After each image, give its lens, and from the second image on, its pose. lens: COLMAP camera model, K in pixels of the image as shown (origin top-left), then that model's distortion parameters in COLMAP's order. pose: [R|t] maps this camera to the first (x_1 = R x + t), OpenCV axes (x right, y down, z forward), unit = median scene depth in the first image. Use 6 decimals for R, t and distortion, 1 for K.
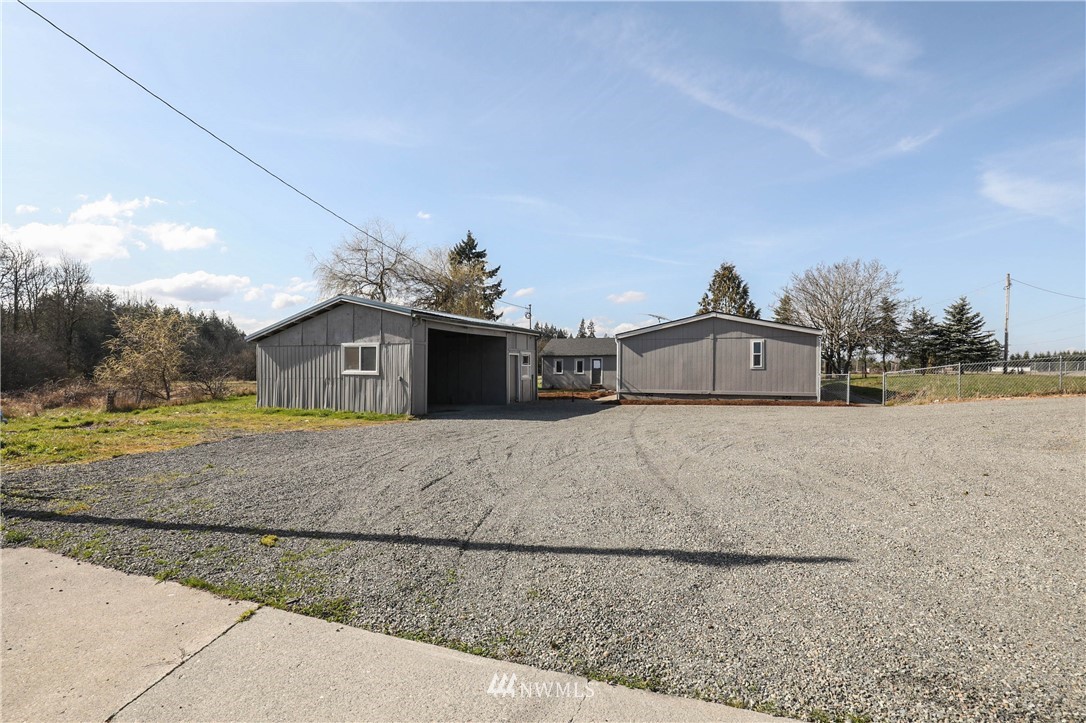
lens RADIAL K [[504.7, 0, 559.6], [0, 504.7, 362.0], [0, 0, 1]] dist [-0.014623, -0.000448]
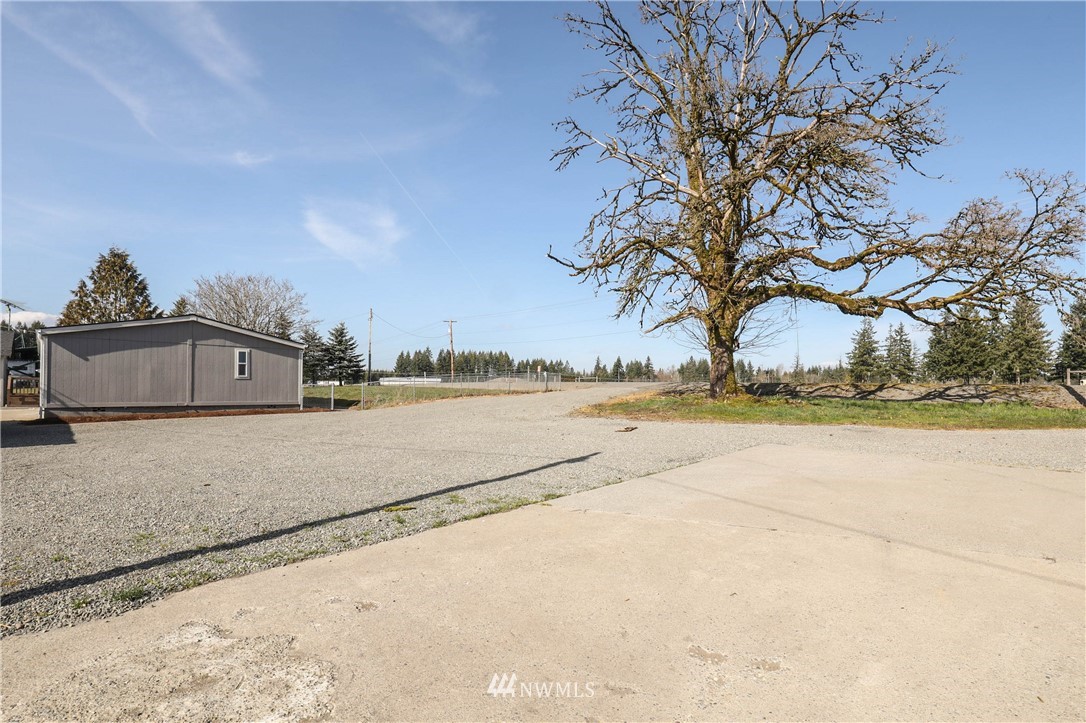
lens RADIAL K [[528.3, 0, 543.0], [0, 528.3, 361.5], [0, 0, 1]] dist [-0.001423, -0.000239]
pose [[0.425046, 0.044917, 0.904056, -0.269322], [-0.023346, 0.998980, -0.038657, 0.005773], [-0.904870, -0.004675, 0.425661, 0.022470]]
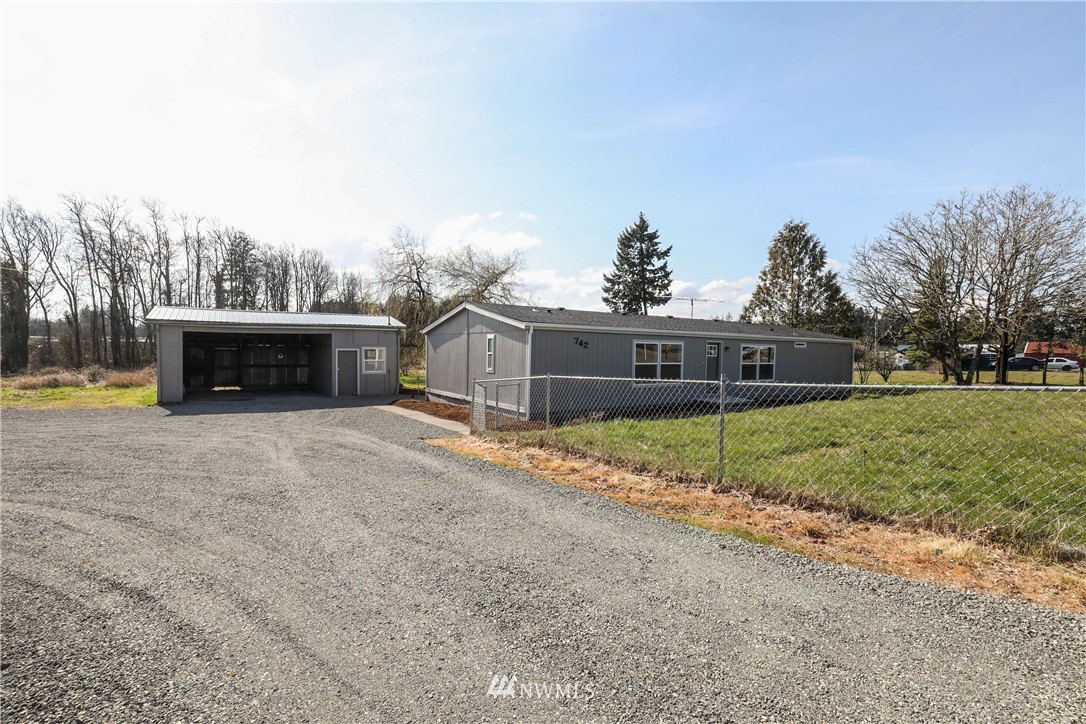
lens RADIAL K [[504.7, 0, 559.6], [0, 504.7, 362.5], [0, 0, 1]] dist [-0.014623, -0.000448]
pose [[0.849490, 0.020396, -0.527210, 0.830989], [-0.001551, 0.999345, 0.036163, -0.027110], [0.527602, -0.029902, 0.848965, 0.350866]]
